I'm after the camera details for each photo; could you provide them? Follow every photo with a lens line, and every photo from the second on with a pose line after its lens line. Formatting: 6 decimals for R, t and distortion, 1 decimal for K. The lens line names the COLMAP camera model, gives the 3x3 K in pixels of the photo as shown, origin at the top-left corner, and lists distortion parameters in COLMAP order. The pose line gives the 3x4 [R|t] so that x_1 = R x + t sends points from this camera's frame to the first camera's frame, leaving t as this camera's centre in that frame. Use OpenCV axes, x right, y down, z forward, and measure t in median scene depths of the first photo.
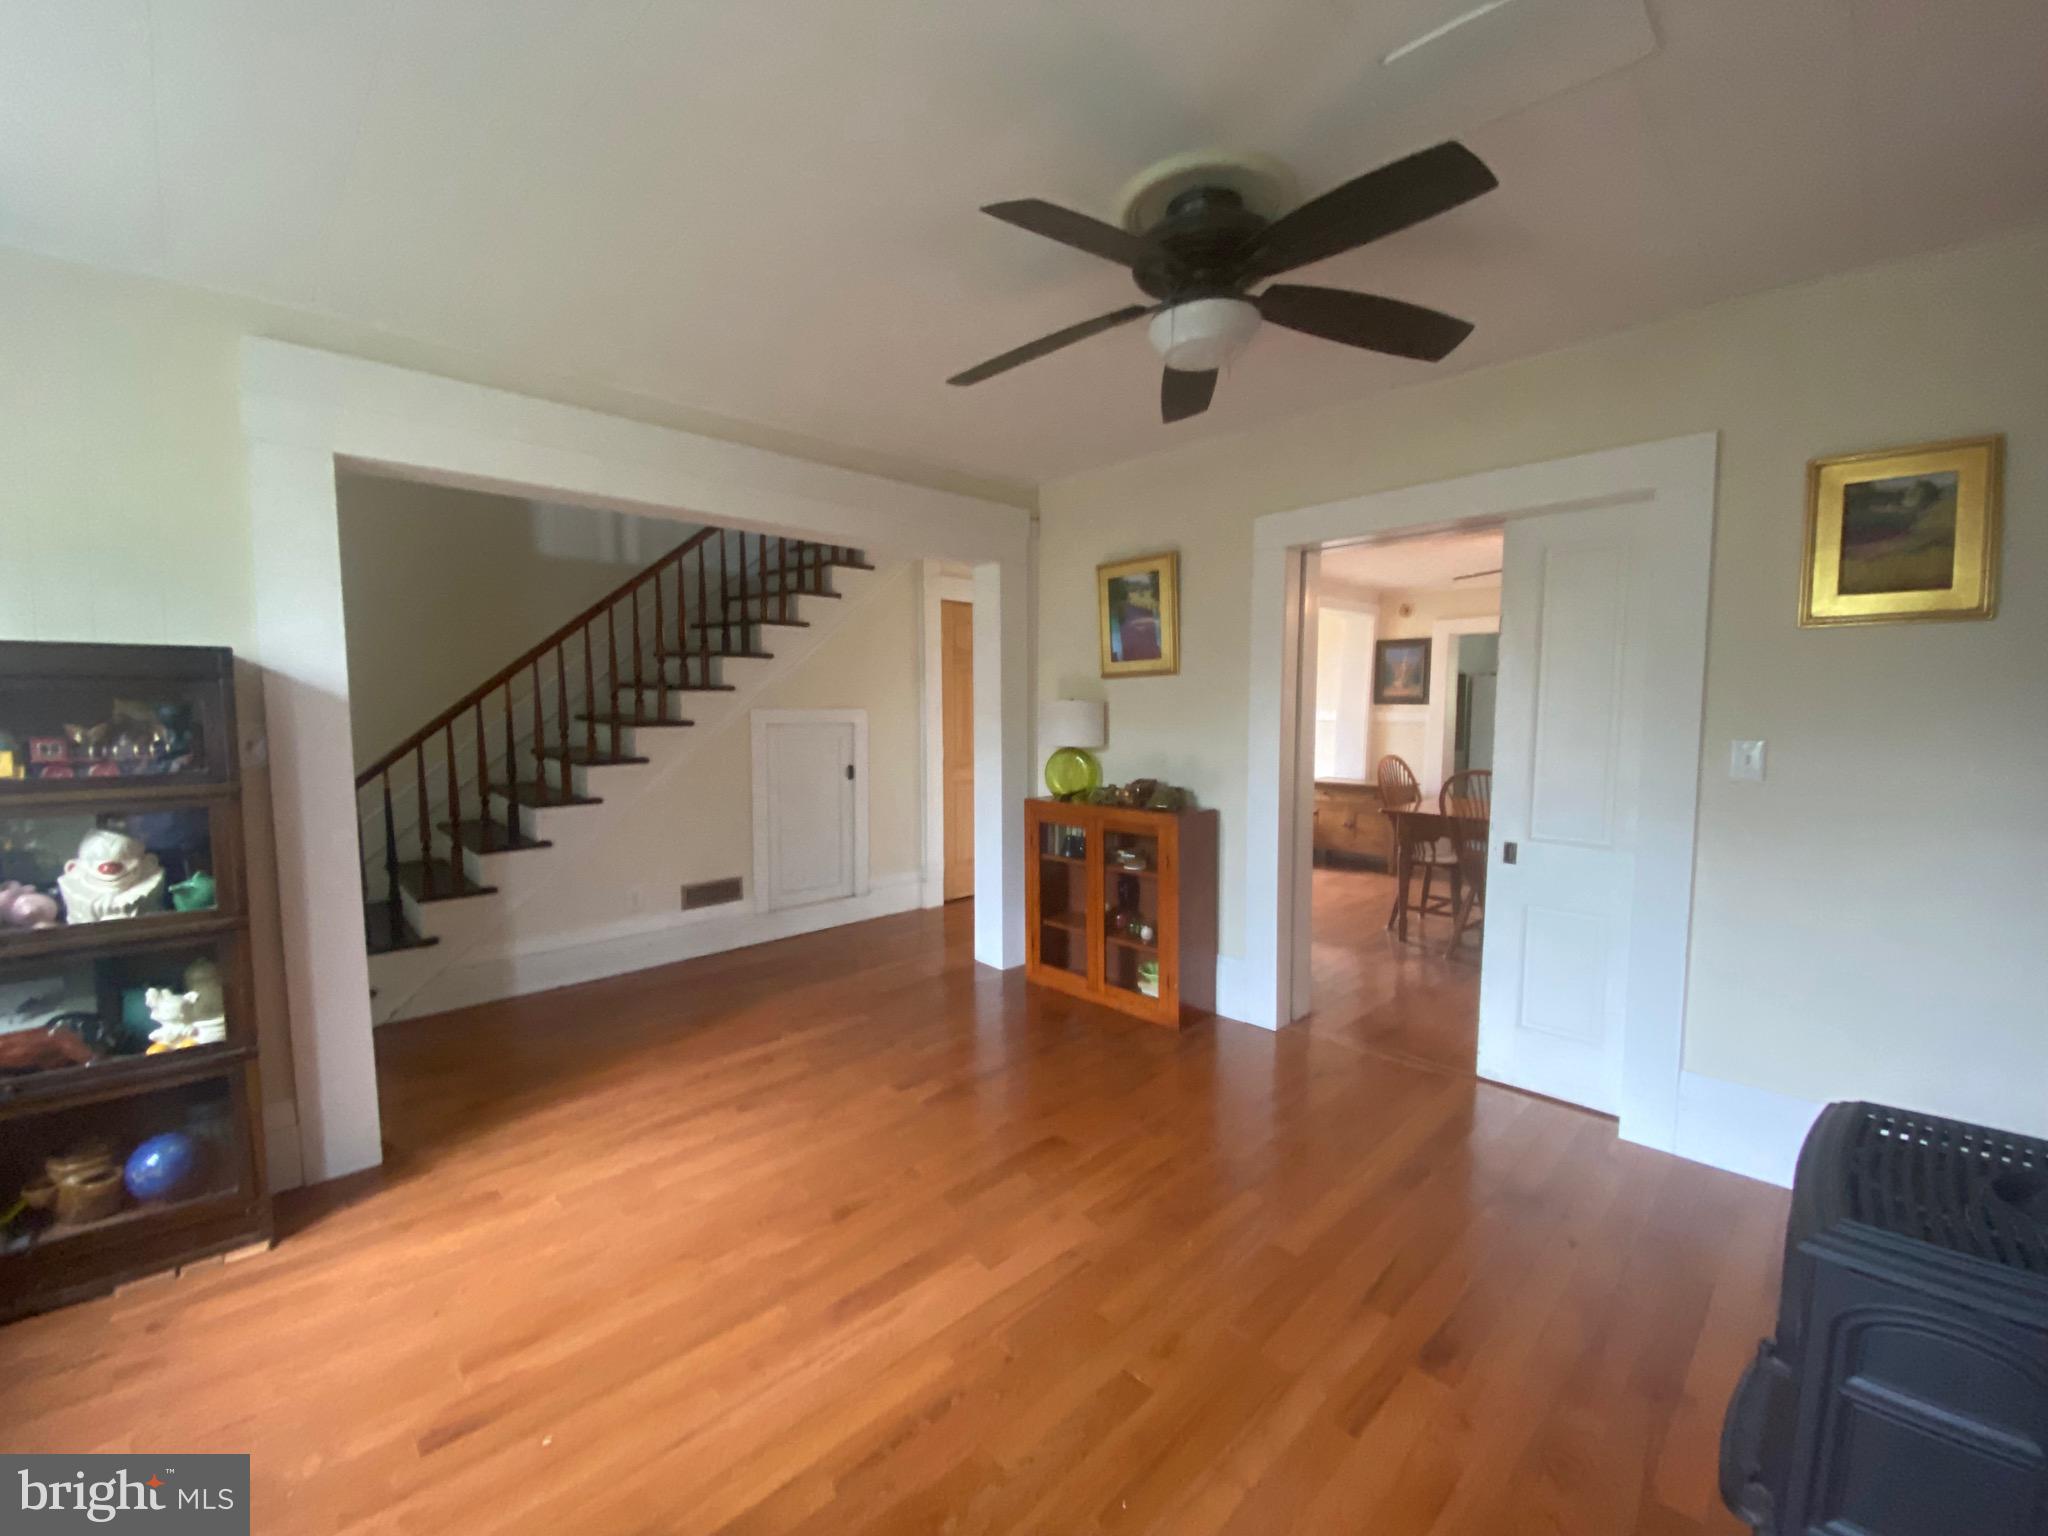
lens RADIAL K [[818.5, 0, 1024.0], [0, 818.5, 768.0], [0, 0, 1]] dist [0.028461, -0.031321]
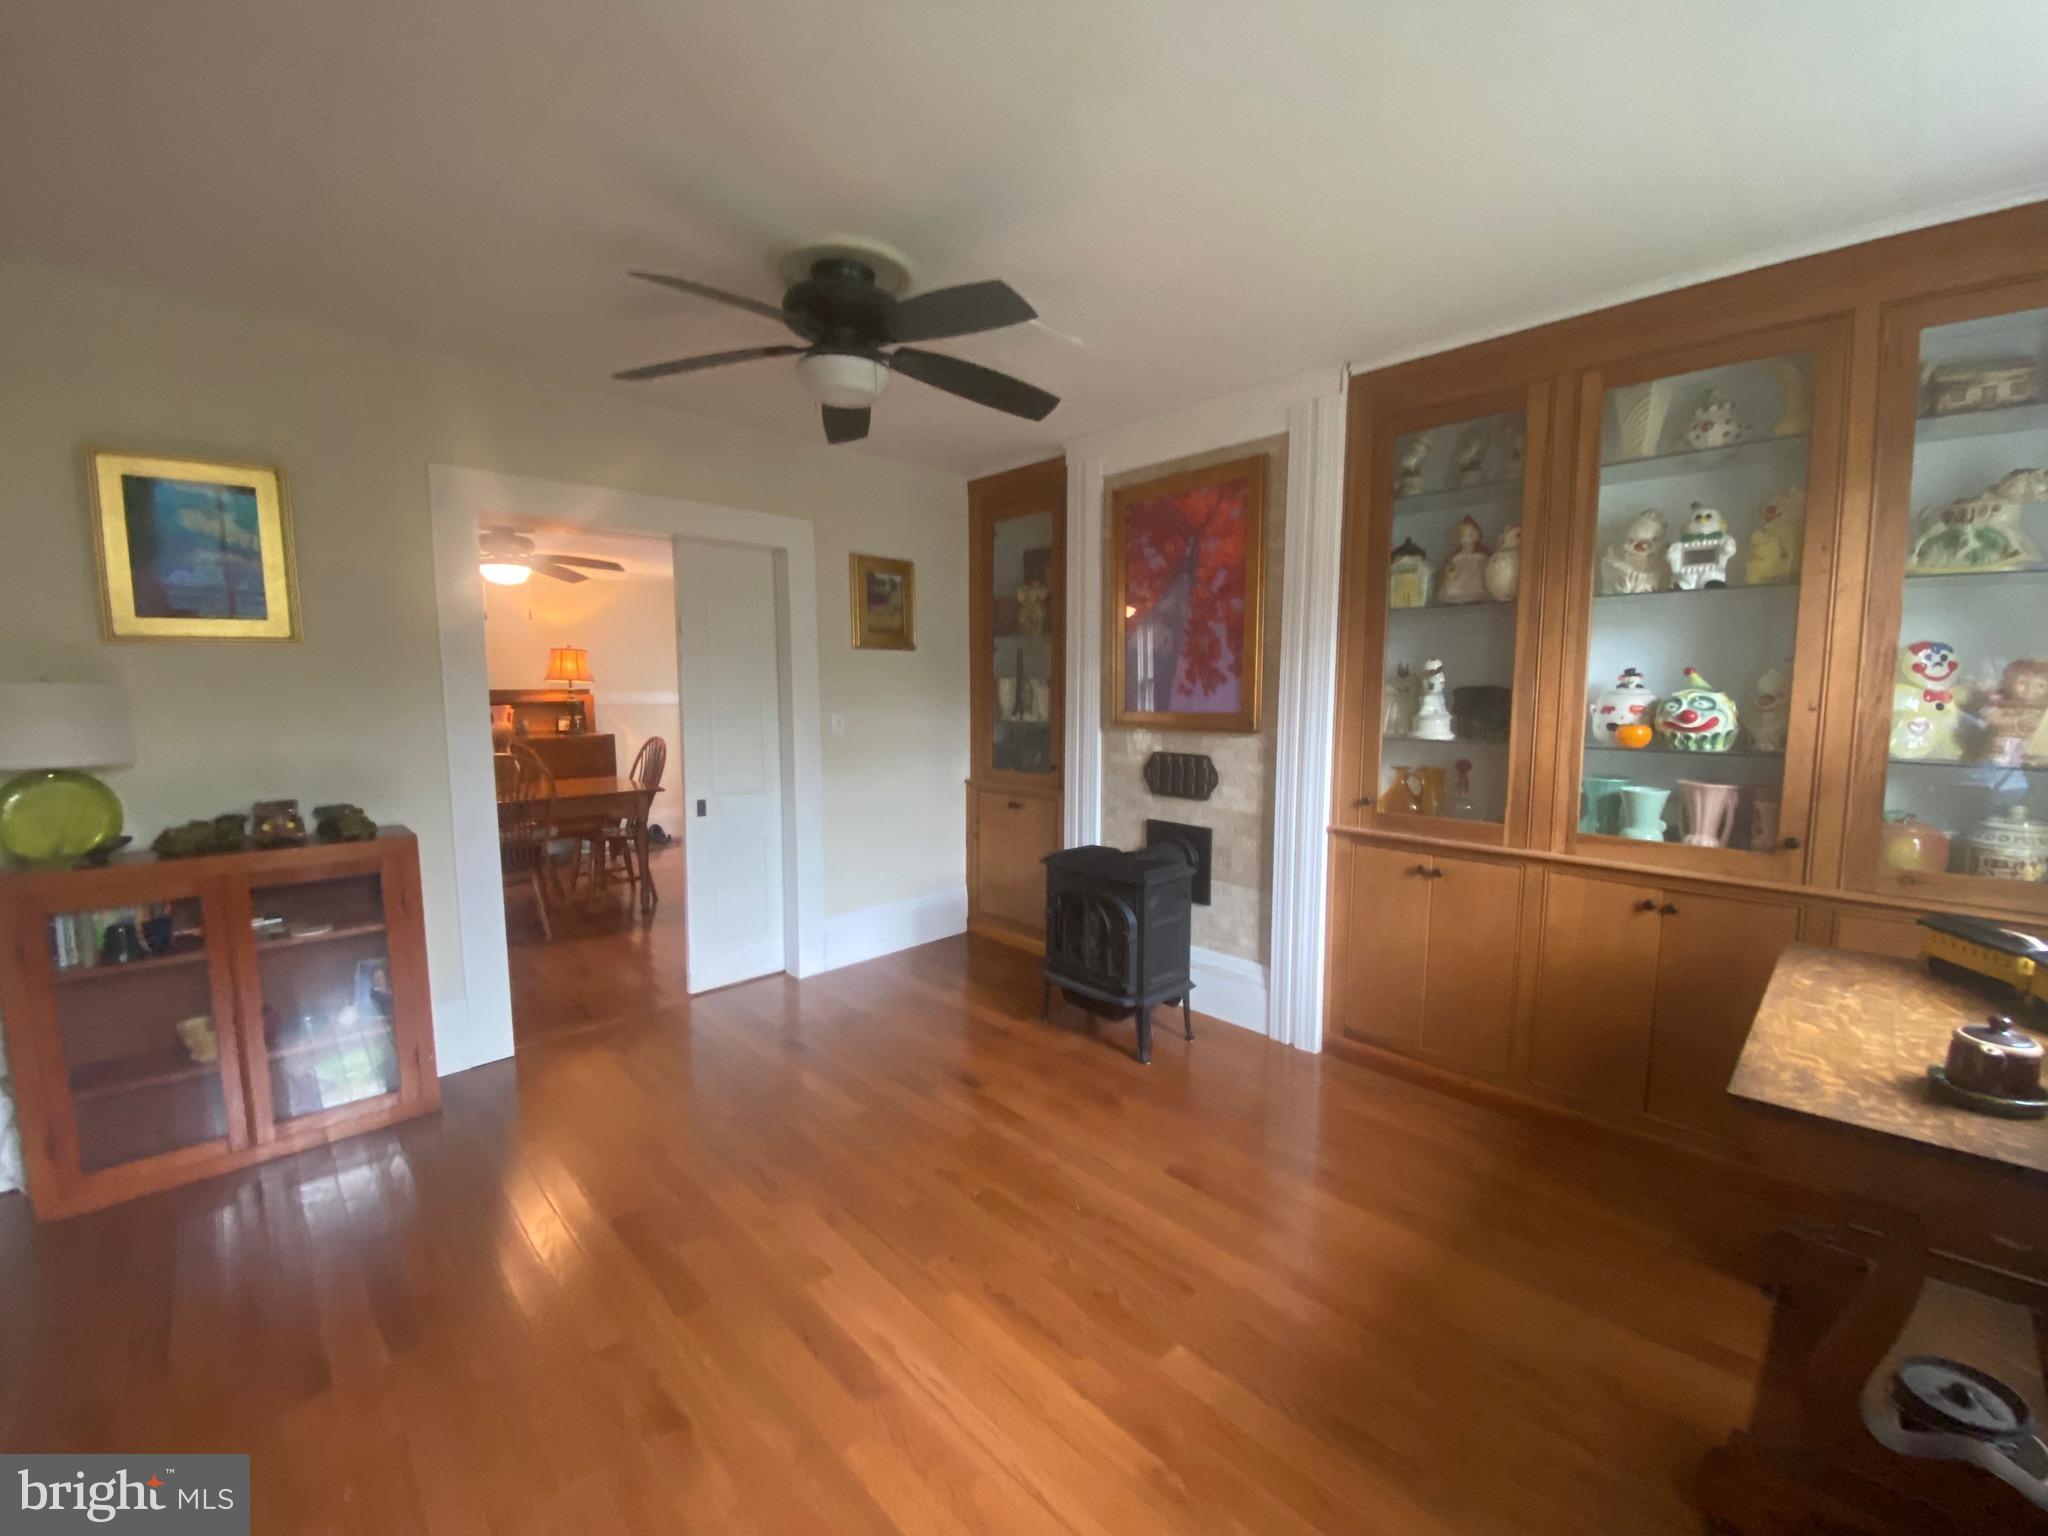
lens RADIAL K [[818.5, 0, 1024.0], [0, 818.5, 768.0], [0, 0, 1]] dist [0.028461, -0.031321]
pose [[-0.002827, -0.098852, 0.995098, -1.002791], [0.073006, 0.992426, 0.098794, -0.069610], [-0.997327, 0.072928, 0.004411, 0.765524]]
